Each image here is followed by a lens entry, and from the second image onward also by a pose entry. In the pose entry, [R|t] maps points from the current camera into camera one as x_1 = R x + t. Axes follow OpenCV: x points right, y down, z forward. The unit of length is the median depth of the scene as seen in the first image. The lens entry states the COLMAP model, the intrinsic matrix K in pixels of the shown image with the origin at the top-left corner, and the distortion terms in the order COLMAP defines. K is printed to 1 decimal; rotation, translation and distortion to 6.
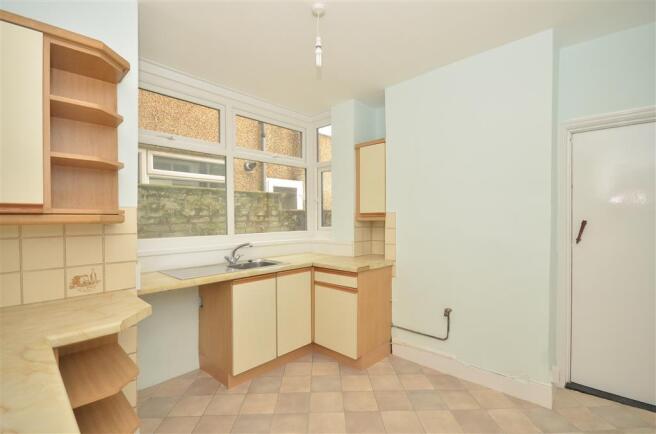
lens RADIAL K [[303.0, 0, 329.7], [0, 303.0, 219.0], [0, 0, 1]] dist [0.002589, 0.000010]
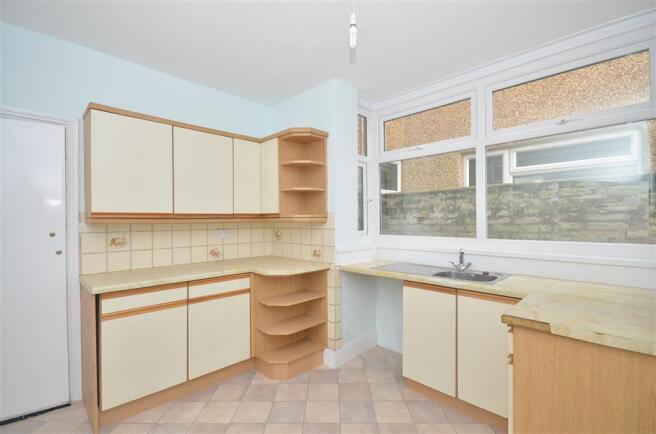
lens RADIAL K [[303.0, 0, 329.7], [0, 303.0, 218.7], [0, 0, 1]] dist [0.002589, 0.000010]
pose [[-0.045409, 0.001999, -0.998966, 0.529614], [0.000511, 0.999998, 0.001978, -0.005622], [0.998968, -0.000421, -0.045410, 0.605042]]
